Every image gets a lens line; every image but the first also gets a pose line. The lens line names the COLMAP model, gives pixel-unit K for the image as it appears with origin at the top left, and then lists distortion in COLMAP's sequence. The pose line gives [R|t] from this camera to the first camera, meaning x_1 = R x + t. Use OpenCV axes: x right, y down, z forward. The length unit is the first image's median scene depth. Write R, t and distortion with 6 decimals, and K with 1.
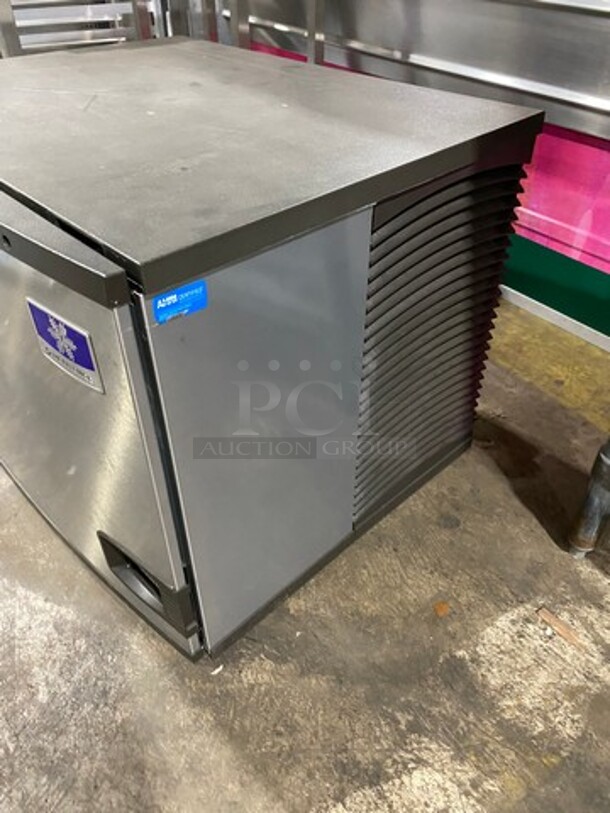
lens RADIAL K [[615.4, 0, 305.5], [0, 615.4, 404.7], [0, 0, 1]] dist [-0.003349, 0.000400]
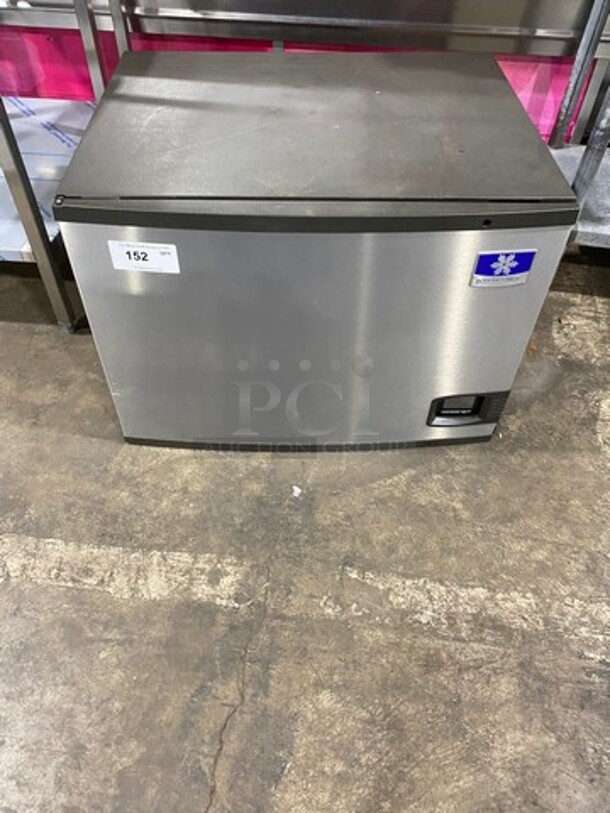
lens RADIAL K [[615.4, 0, 306.2], [0, 615.4, 408.0], [0, 0, 1]] dist [-0.003349, 0.000400]
pose [[0.687739, -0.544623, 0.480001, -1.288273], [0.473251, 0.837737, 0.272453, -0.337170], [-0.550499, 0.039784, 0.833888, -0.100045]]
